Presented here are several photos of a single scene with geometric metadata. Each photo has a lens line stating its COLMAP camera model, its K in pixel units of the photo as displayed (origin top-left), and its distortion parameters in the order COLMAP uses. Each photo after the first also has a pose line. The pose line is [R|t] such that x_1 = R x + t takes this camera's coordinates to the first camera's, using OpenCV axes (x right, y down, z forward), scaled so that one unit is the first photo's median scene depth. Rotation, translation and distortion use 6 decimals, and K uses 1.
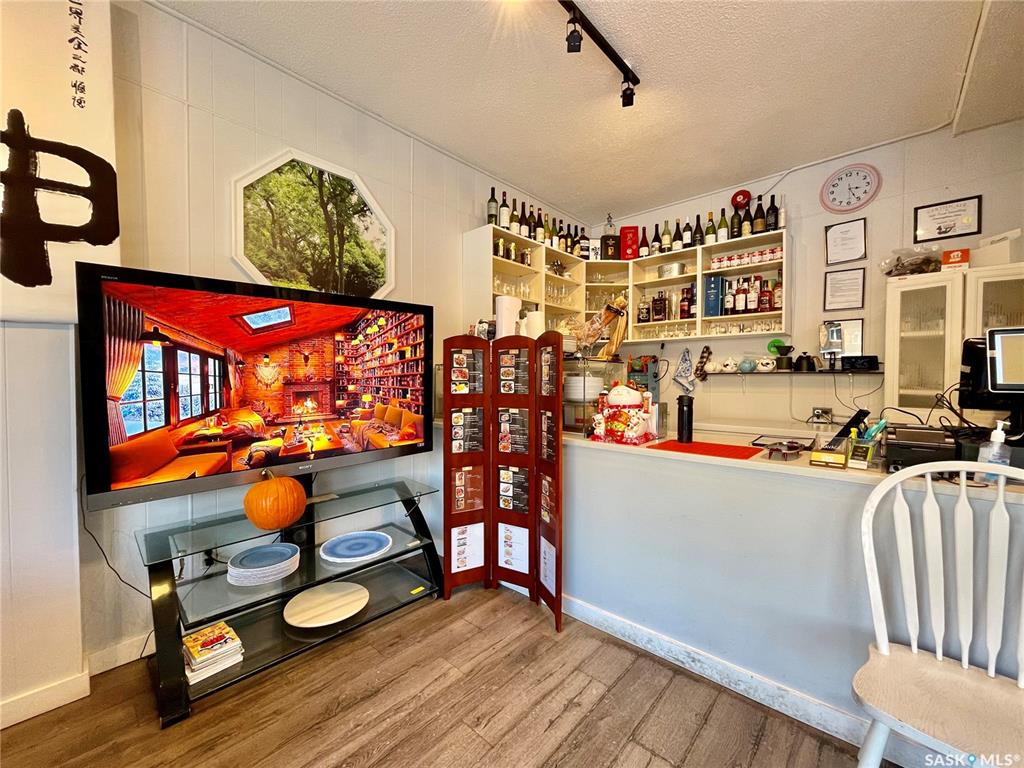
lens RADIAL K [[412.9, 0, 510.8], [0, 412.9, 385.1], [0, 0, 1]] dist [0.000019, -0.000416]
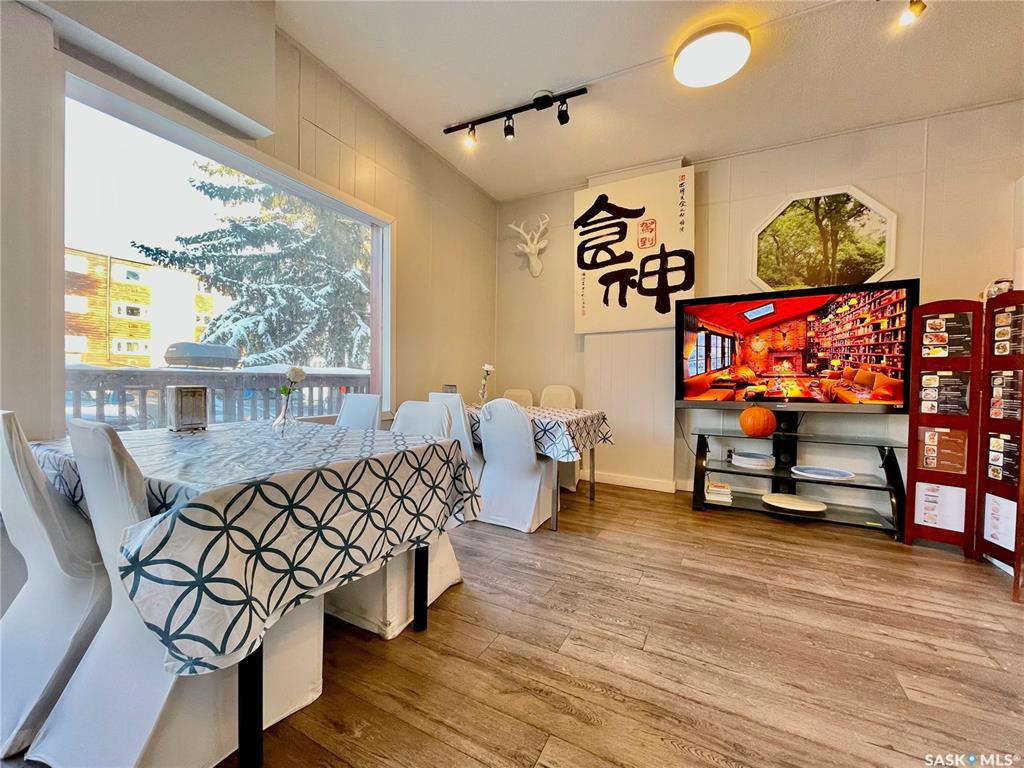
lens RADIAL K [[414.3, 0, 510.2], [0, 414.3, 384.0], [0, 0, 1]] dist [-0.003240, -0.000219]
pose [[0.256057, 0.017180, -0.966509, 0.618481], [-0.036757, 0.999292, 0.008025, 0.120444], [0.965963, 0.033471, 0.256507, -0.311629]]
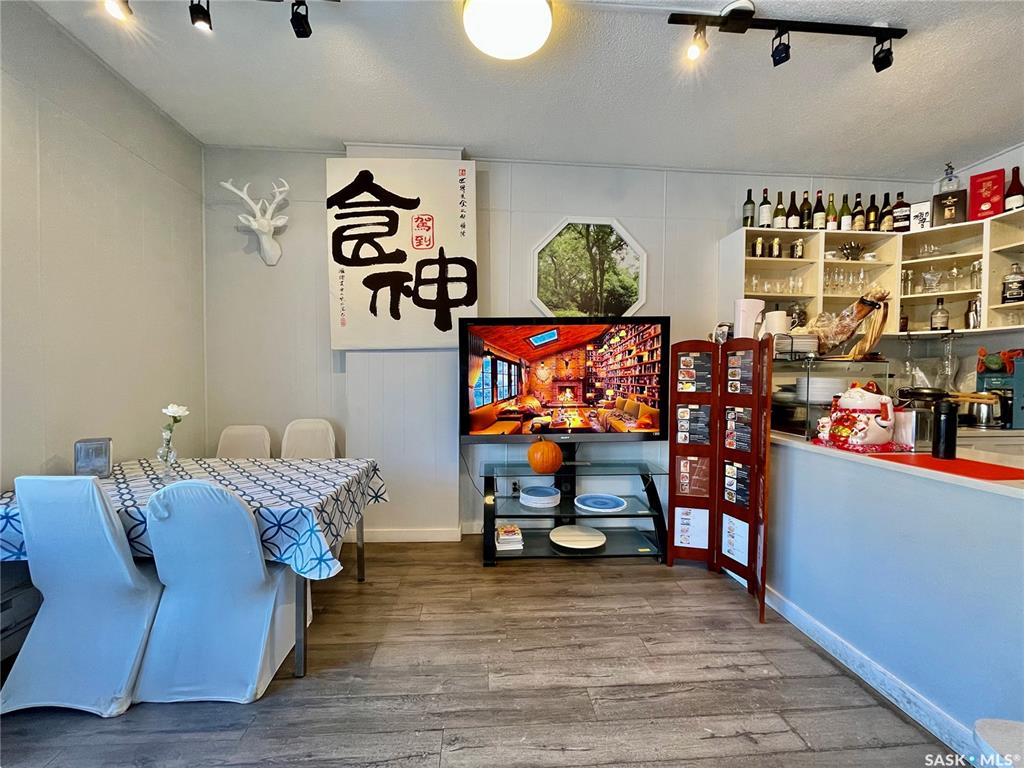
lens RADIAL K [[412.9, 0, 510.8], [0, 412.9, 385.1], [0, 0, 1]] dist [0.000019, -0.000416]
pose [[0.727249, 0.020593, -0.686064, 0.307884], [-0.021094, 0.999748, 0.007649, 0.004027], [0.686049, 0.008909, 0.727501, -0.166580]]
